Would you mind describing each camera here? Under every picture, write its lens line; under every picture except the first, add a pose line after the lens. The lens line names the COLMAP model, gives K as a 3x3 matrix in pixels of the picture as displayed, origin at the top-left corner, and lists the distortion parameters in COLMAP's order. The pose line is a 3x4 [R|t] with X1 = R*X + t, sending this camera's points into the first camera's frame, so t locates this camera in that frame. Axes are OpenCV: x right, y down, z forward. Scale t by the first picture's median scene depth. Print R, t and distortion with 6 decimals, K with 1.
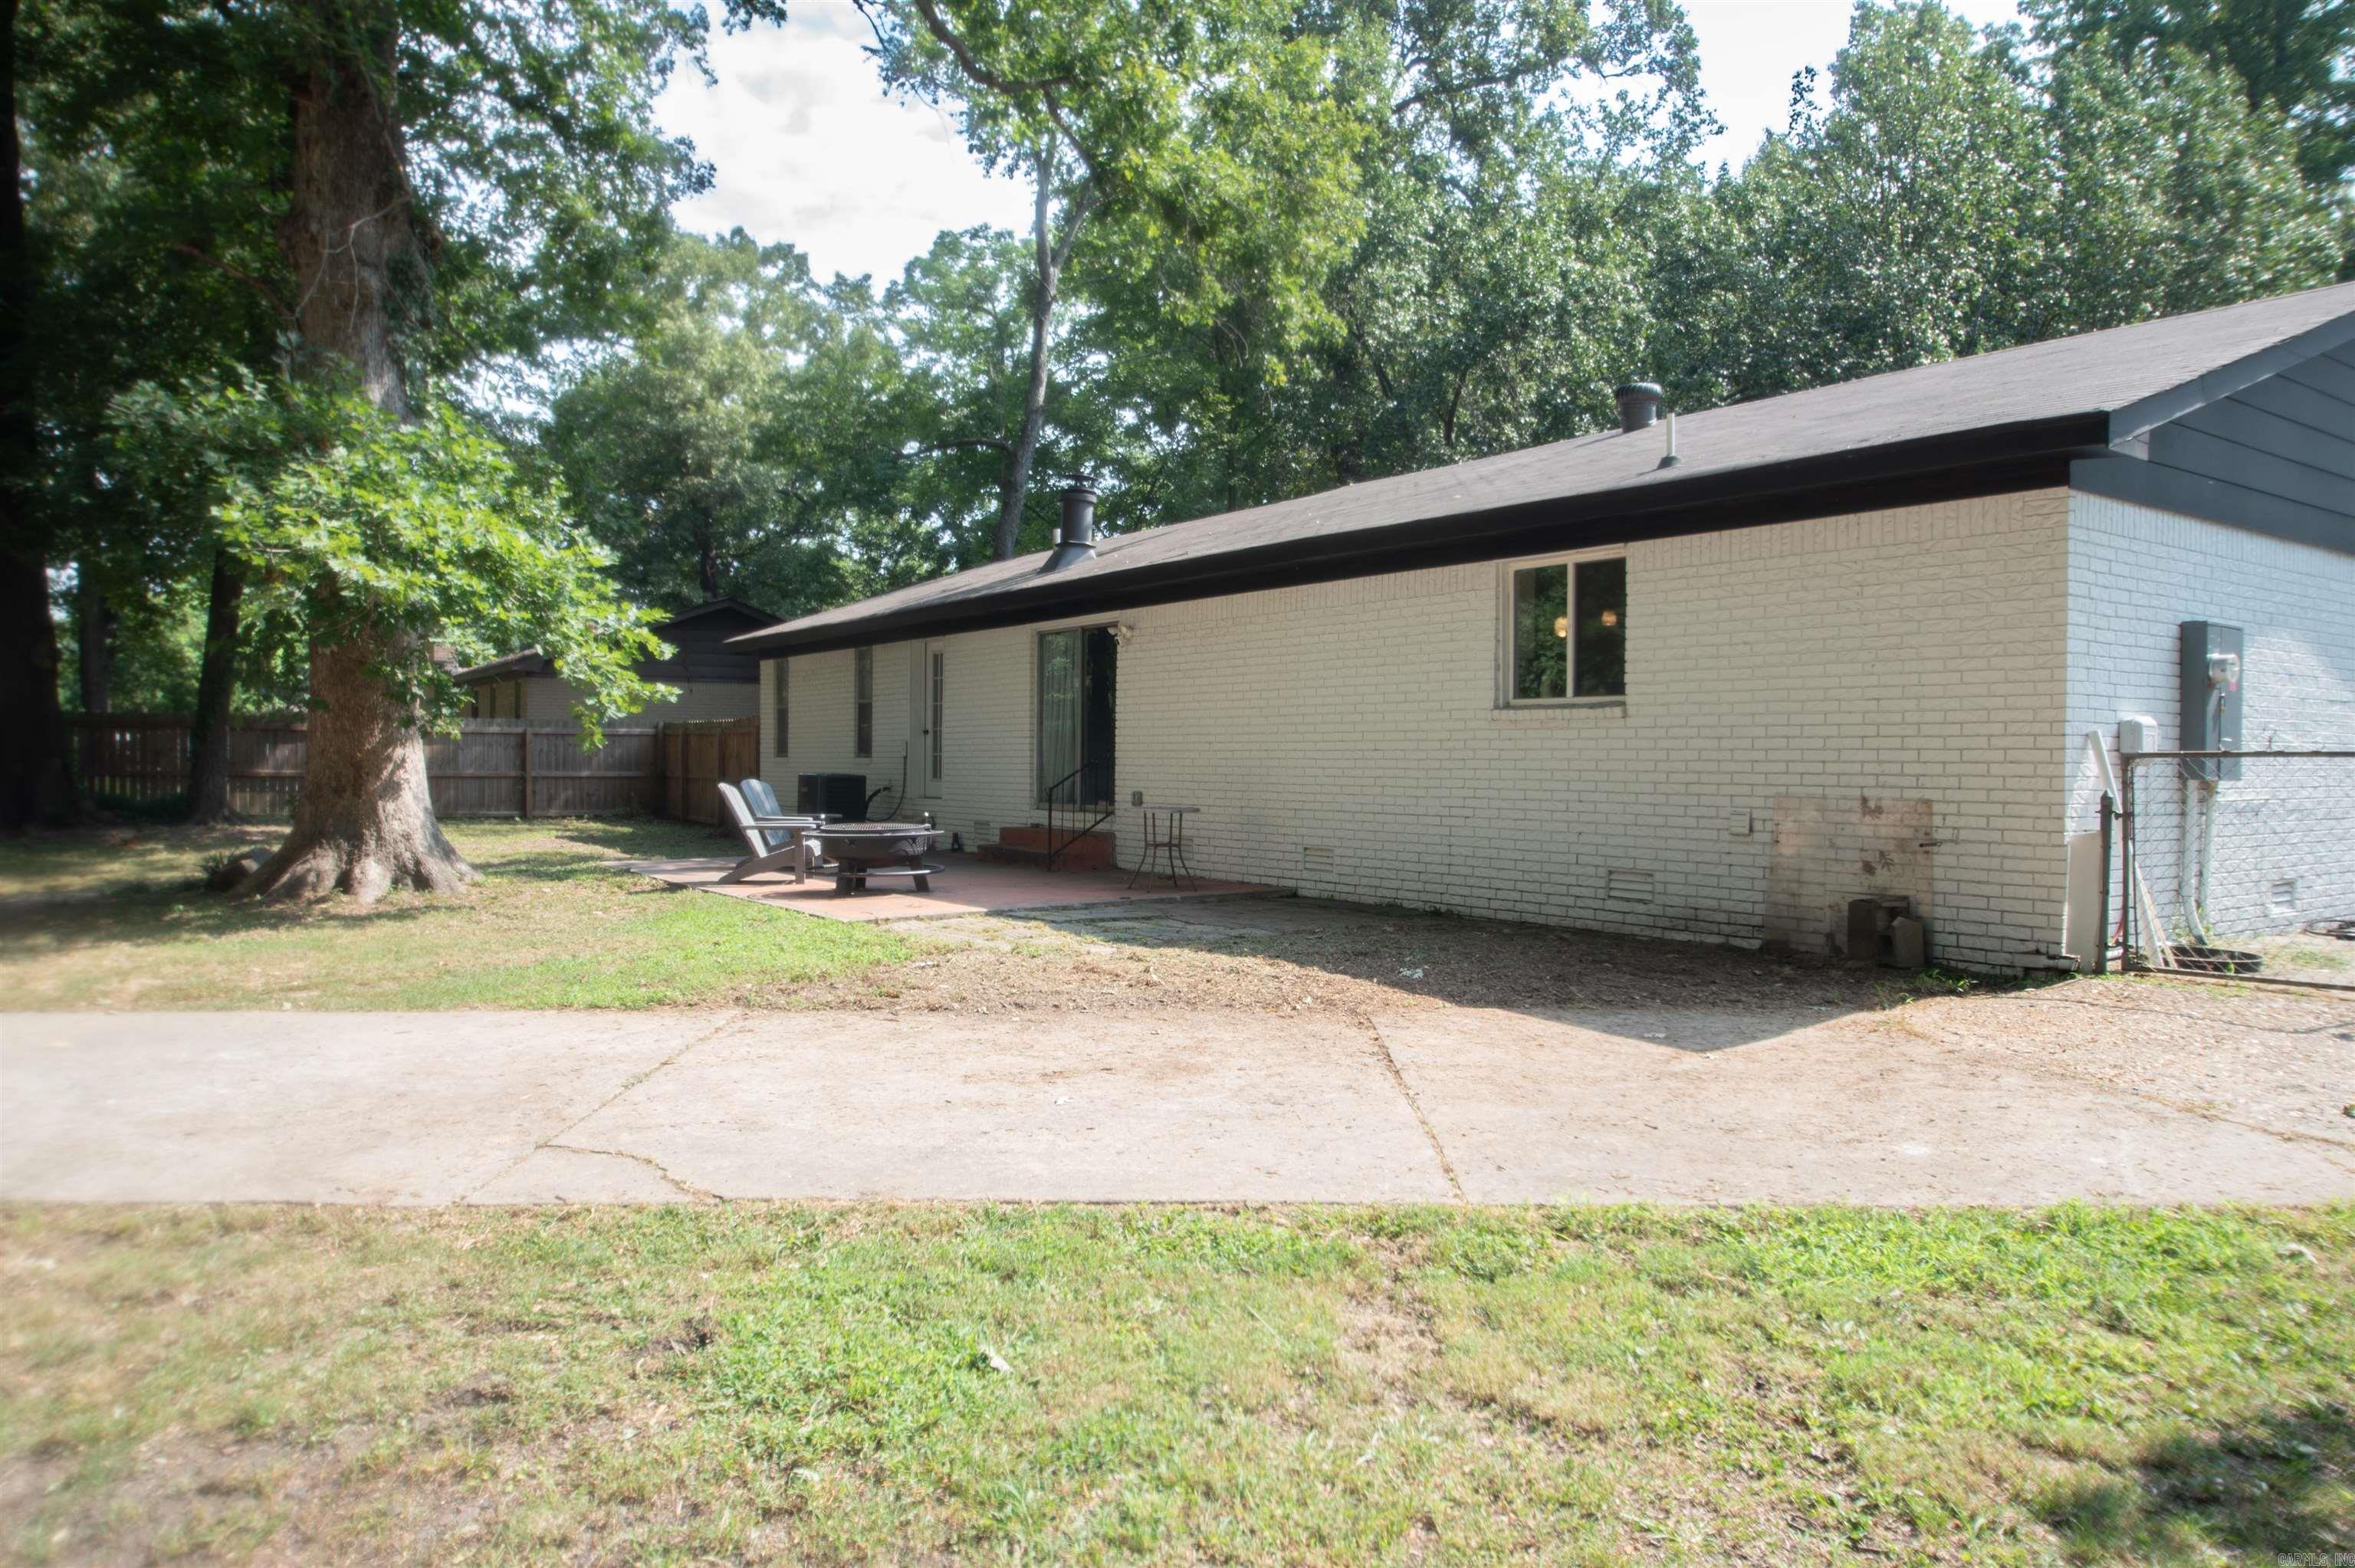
lens RADIAL K [[1529.6, 0, 1175.9], [0, 1529.6, 784.5], [0, 0, 1]] dist [-0.008275, -0.000588]
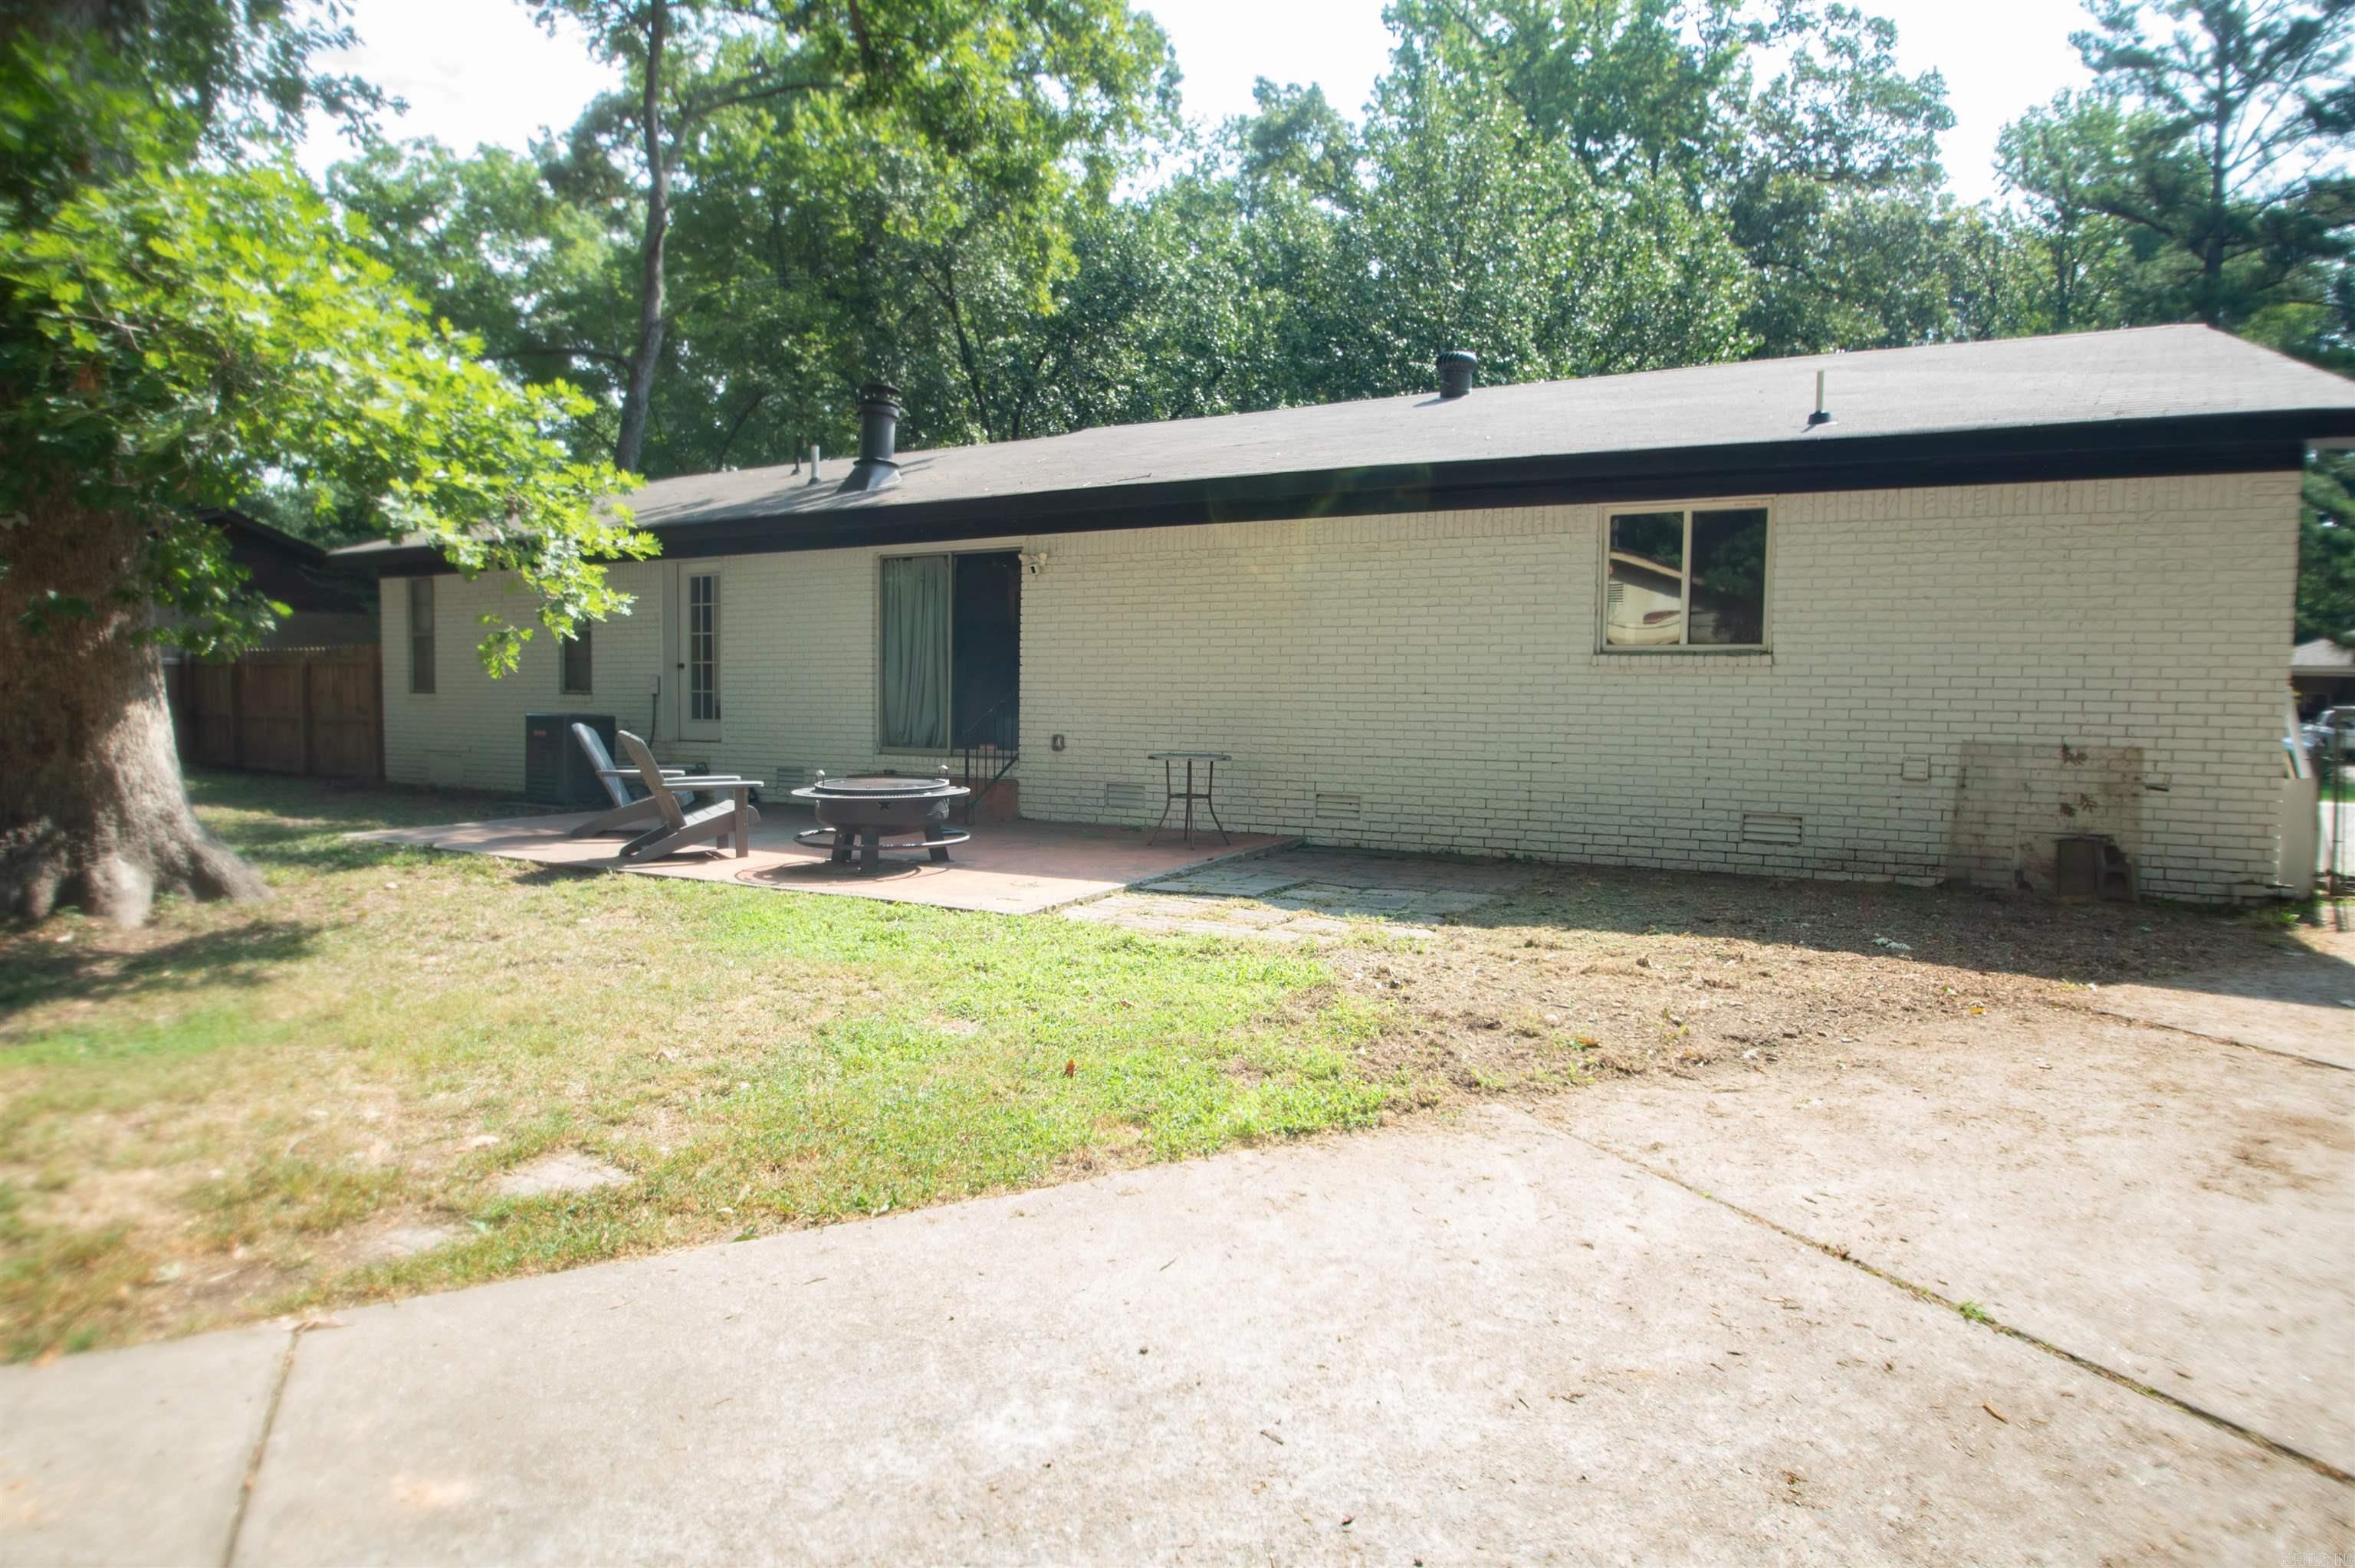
lens RADIAL K [[1276.2, 0, 1173.7], [0, 1276.2, 796.2], [0, 0, 1]] dist [-0.027761, -0.003766]
pose [[0.894942, -0.029276, 0.445222, -0.407356], [0.001045, 0.997980, 0.063522, -0.010090], [-0.446182, -0.056384, 0.893164, 0.376632]]
